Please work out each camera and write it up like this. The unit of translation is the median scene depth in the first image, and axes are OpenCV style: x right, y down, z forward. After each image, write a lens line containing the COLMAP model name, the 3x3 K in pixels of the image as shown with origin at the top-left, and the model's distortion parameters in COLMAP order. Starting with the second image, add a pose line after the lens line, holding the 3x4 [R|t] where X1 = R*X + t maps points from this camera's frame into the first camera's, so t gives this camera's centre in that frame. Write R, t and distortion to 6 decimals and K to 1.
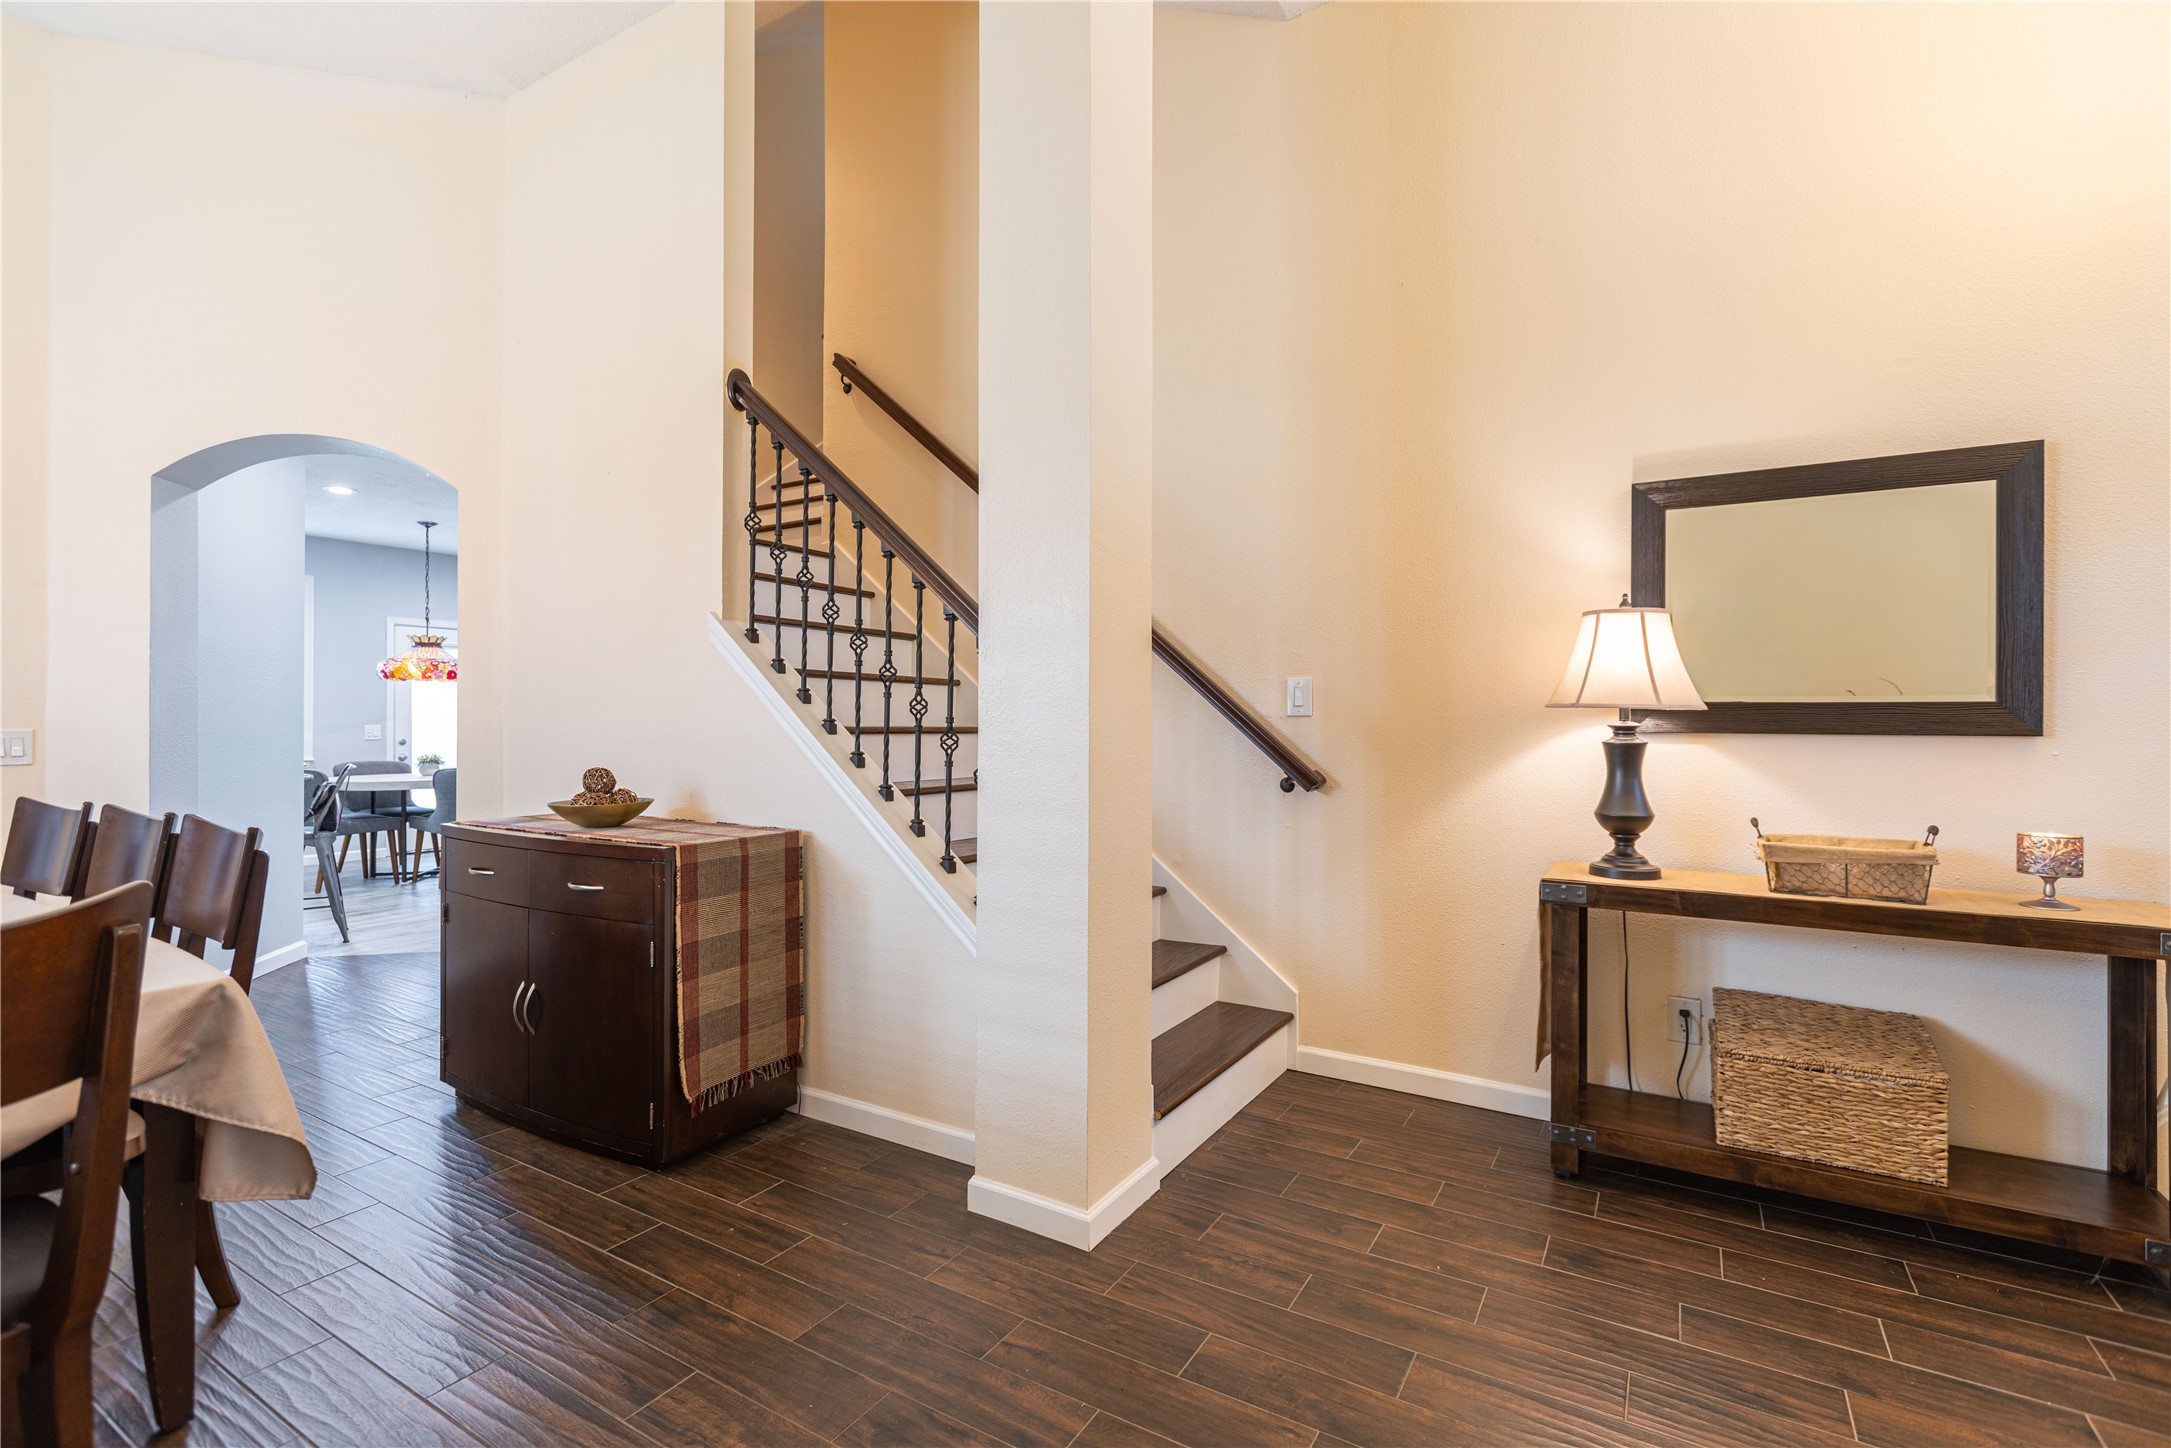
lens RADIAL K [[984.9, 0, 1085.7], [0, 984.9, 717.9], [0, 0, 1]] dist [0.000895, 0.000193]
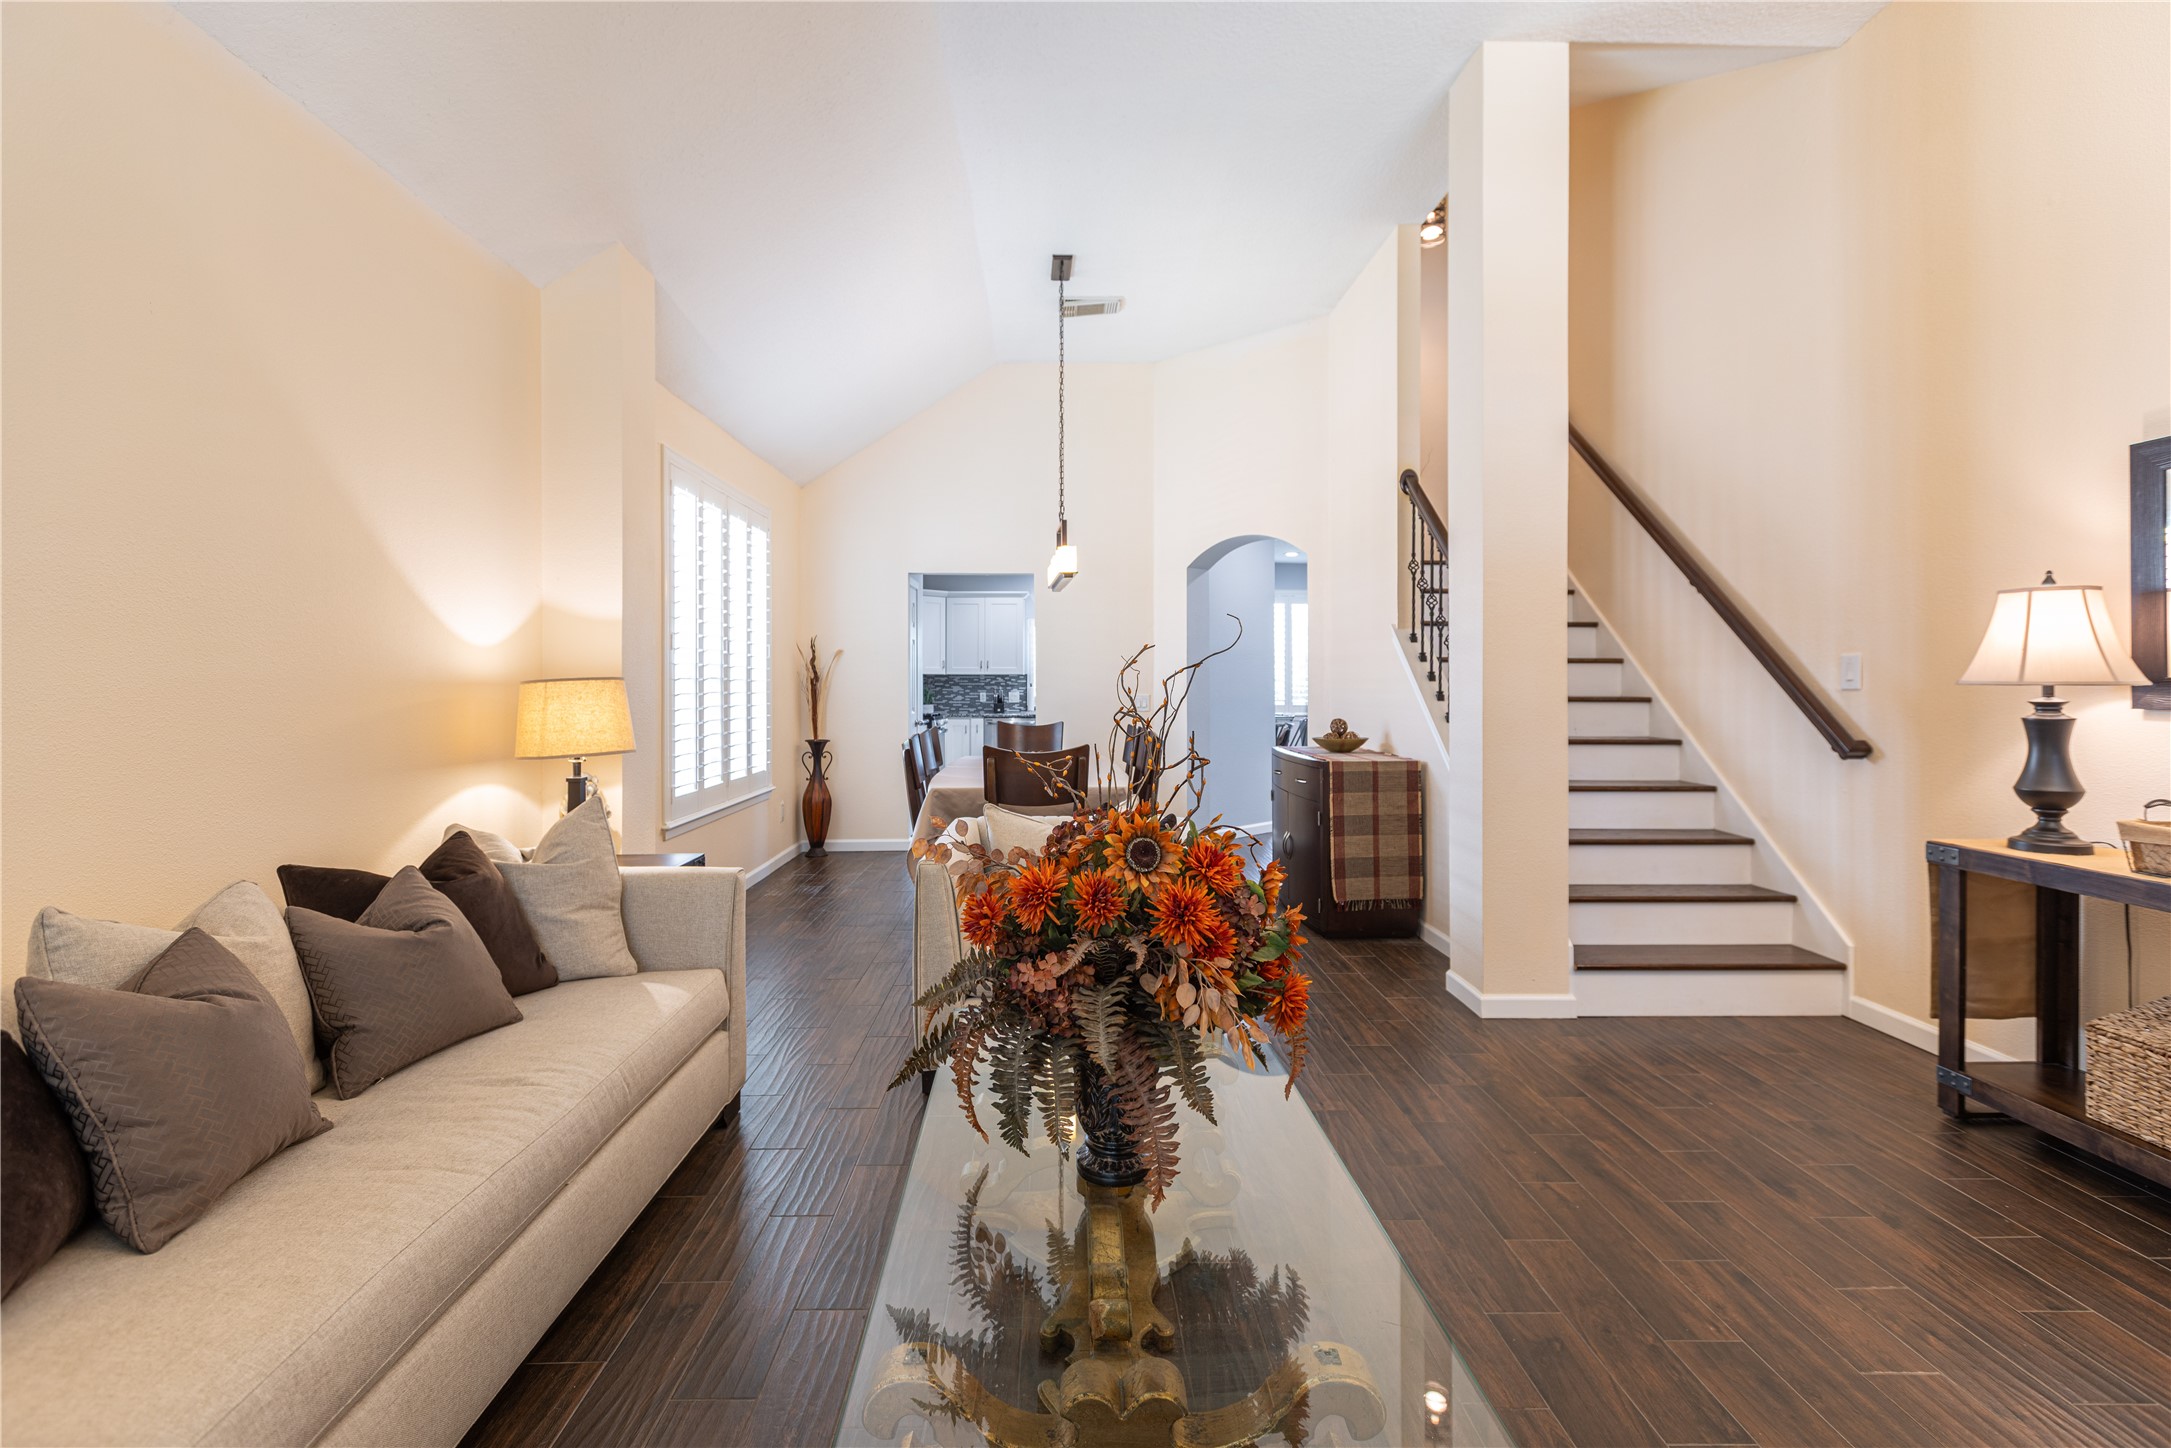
lens RADIAL K [[1012.1, 0, 1072.3], [0, 1012.1, 676.3], [0, 0, 1]] dist [0.008543, -0.003084]
pose [[0.534649, -0.009610, -0.845020, 0.879595], [0.004790, 0.999954, -0.008341, -0.013715], [0.845061, 0.000412, 0.534670, -0.394383]]
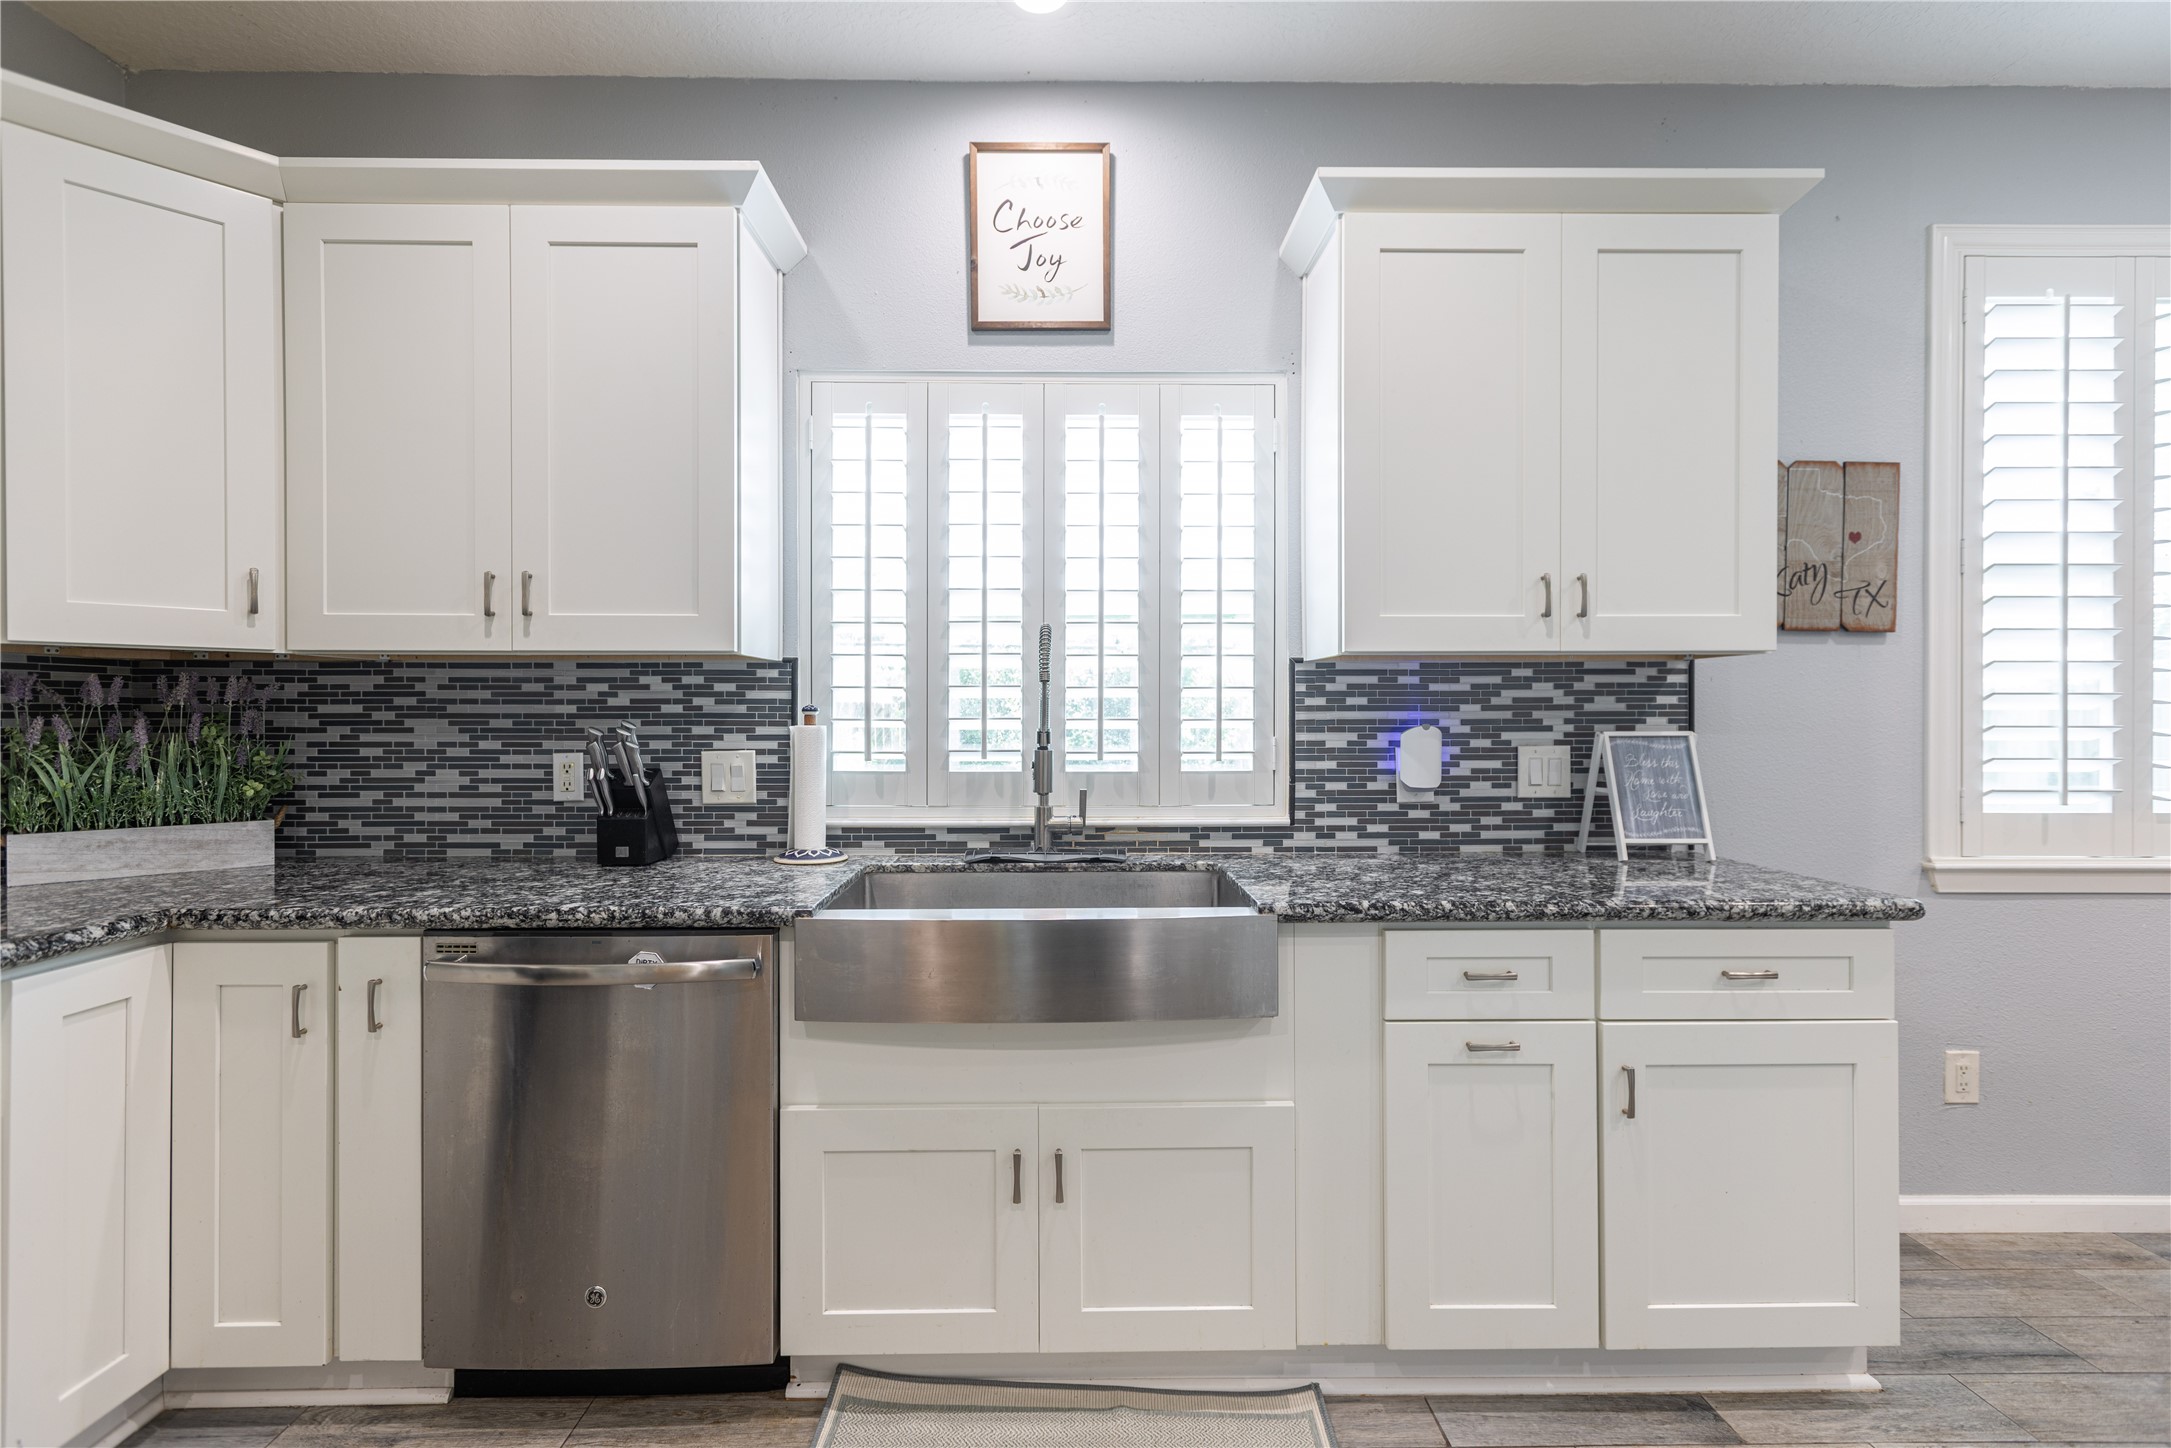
lens RADIAL K [[1012.1, 0, 1082.0], [0, 1012.1, 714.4], [0, 0, 1]] dist [0.008543, -0.003084]
pose [[0.540915, -0.001202, -0.841076, -2.118738], [0.005177, 0.999985, 0.001900, -0.013675], [0.841061, -0.005382, 0.540913, 1.546388]]
